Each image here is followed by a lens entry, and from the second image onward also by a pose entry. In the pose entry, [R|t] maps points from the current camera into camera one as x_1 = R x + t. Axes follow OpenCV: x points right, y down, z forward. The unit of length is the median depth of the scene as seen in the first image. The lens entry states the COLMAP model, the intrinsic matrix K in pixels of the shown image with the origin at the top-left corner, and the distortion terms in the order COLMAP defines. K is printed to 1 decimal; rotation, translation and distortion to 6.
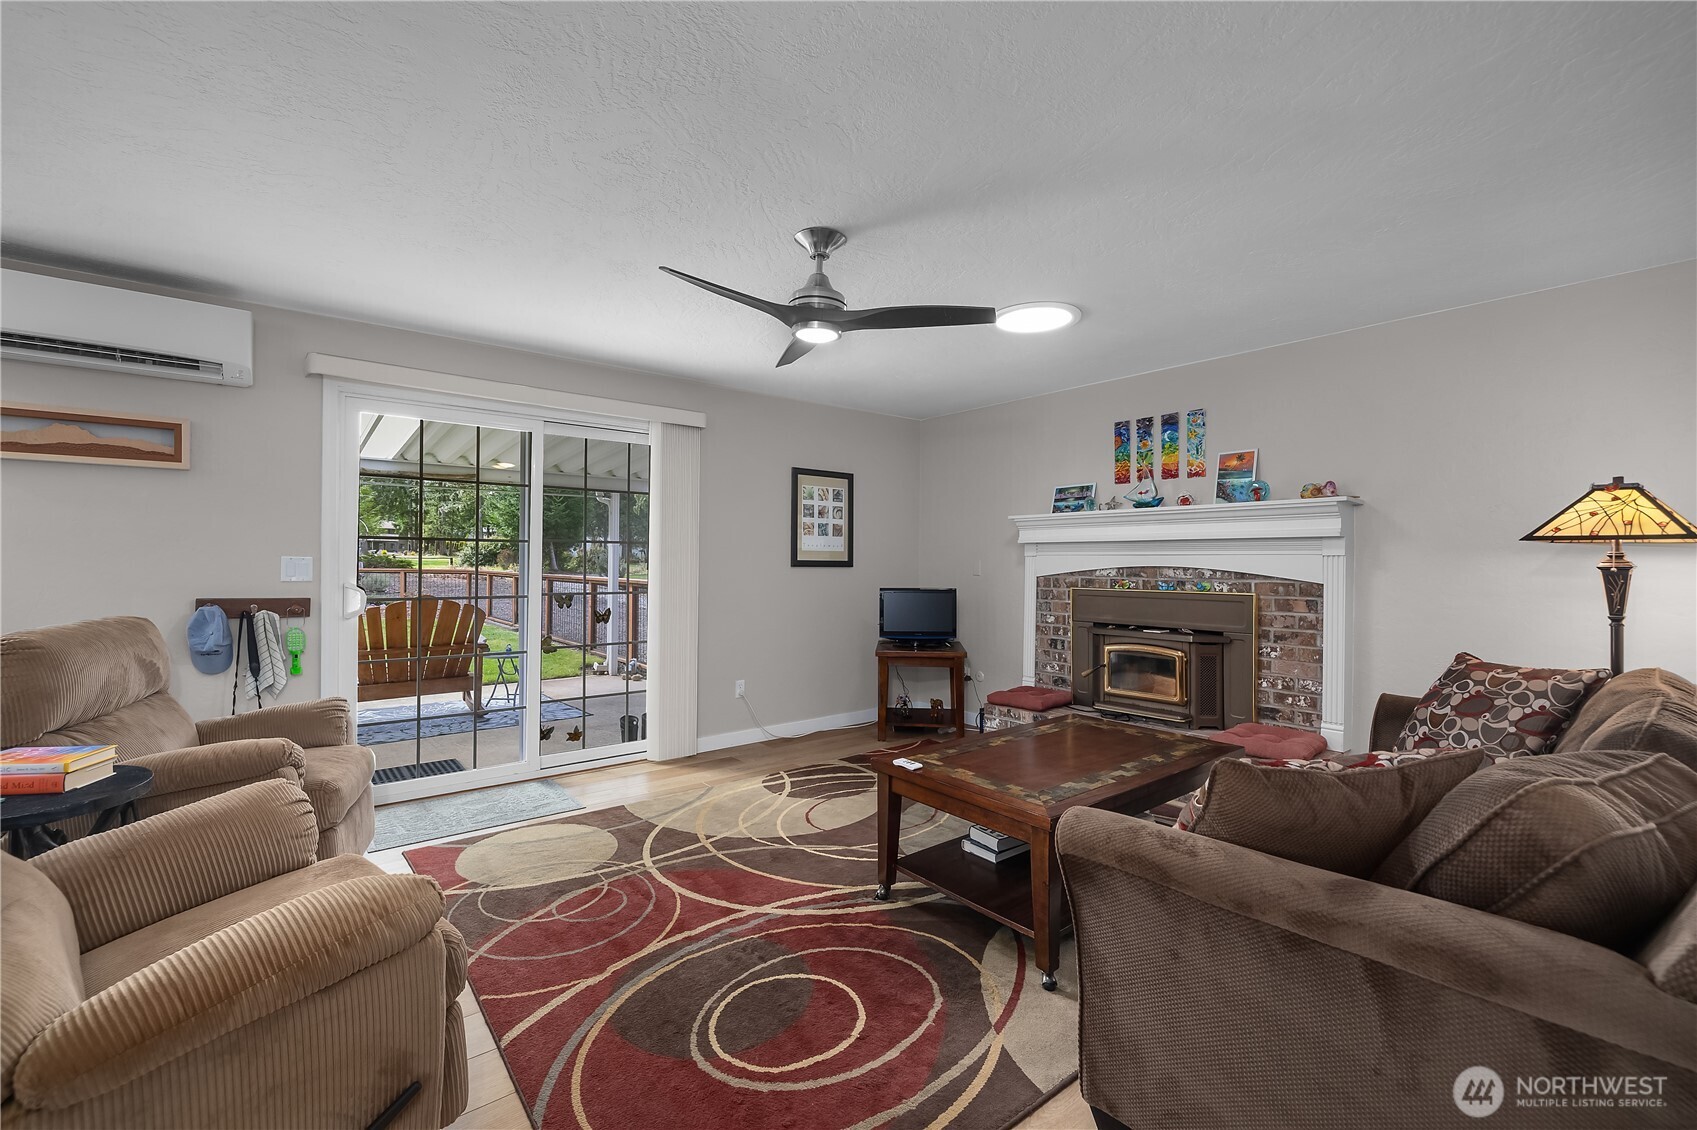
lens RADIAL K [[705.8, 0, 848.5], [0, 705.8, 565.0], [0, 0, 1]] dist [0.000019, -0.000217]
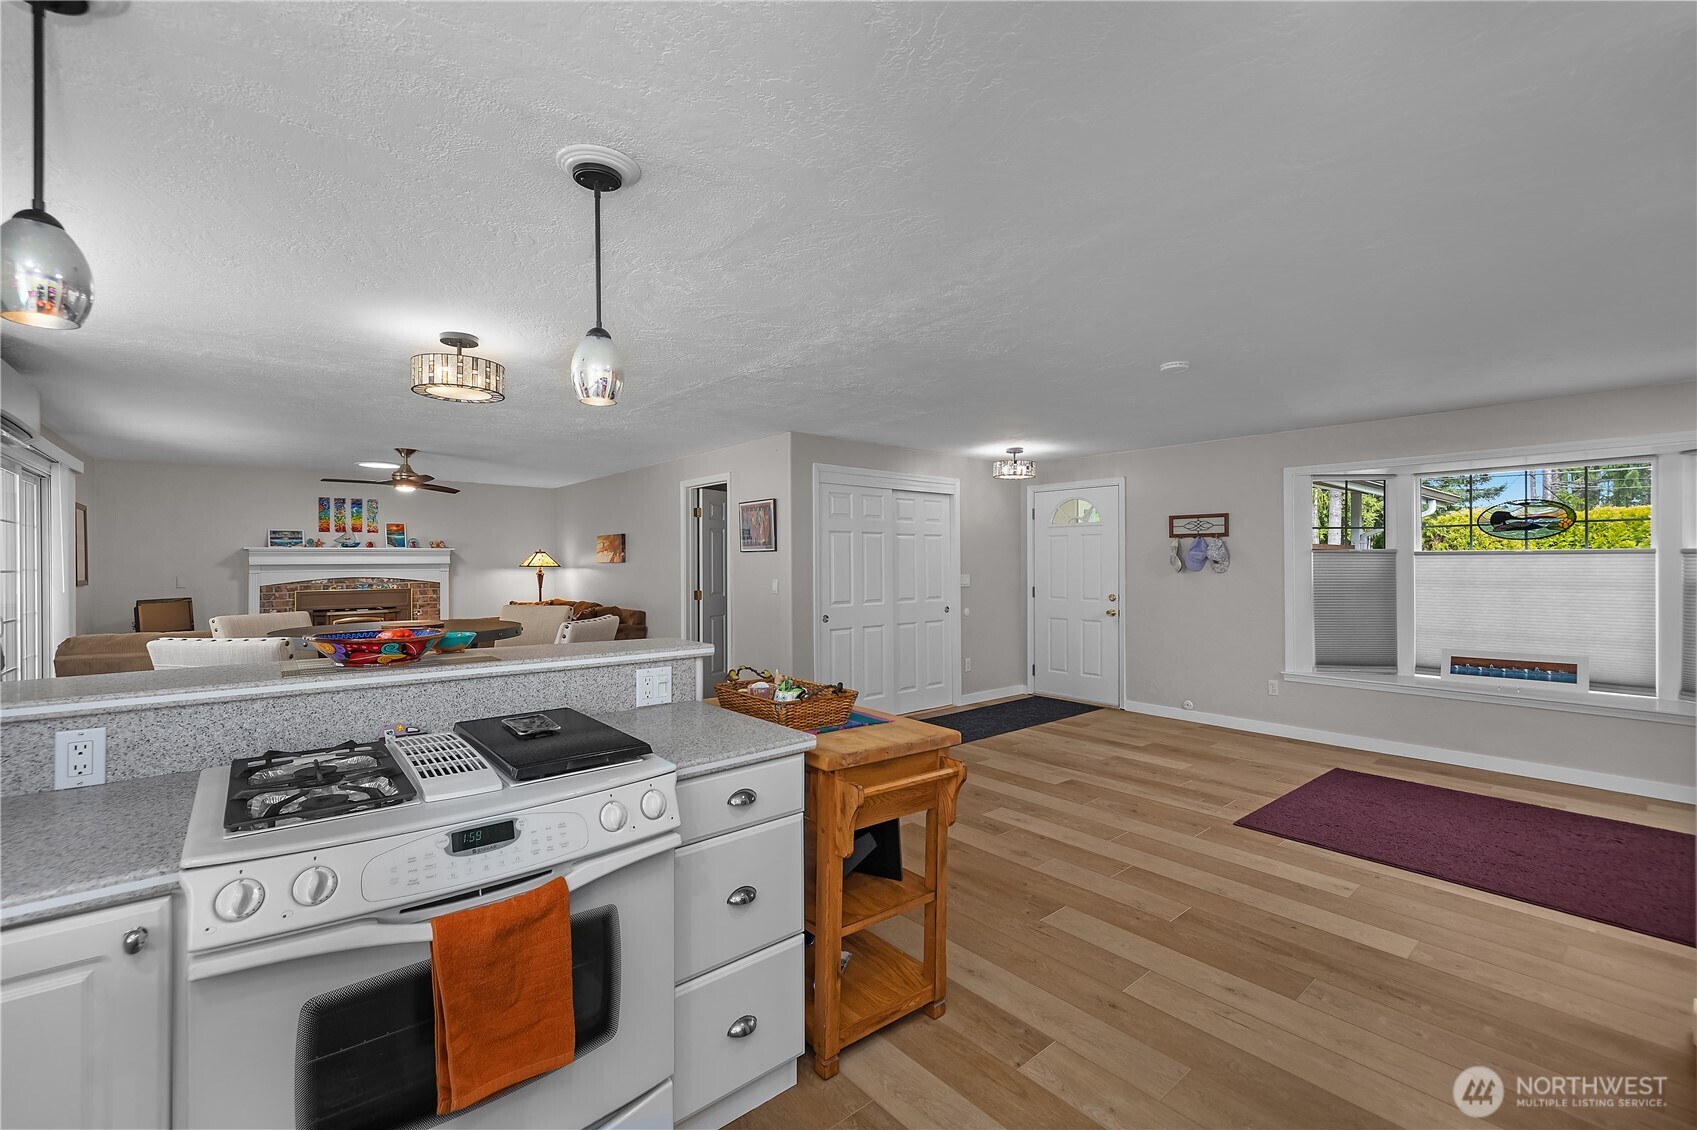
lens RADIAL K [[718.7, 0, 848.5], [0, 718.7, 565.0], [0, 0, 1]] dist [0.000043, 0.000192]
pose [[-0.010486, -0.013750, 0.999850, -1.552059], [0.009592, 0.999858, 0.013851, -0.046228], [-0.999899, 0.009736, -0.010352, -0.337663]]
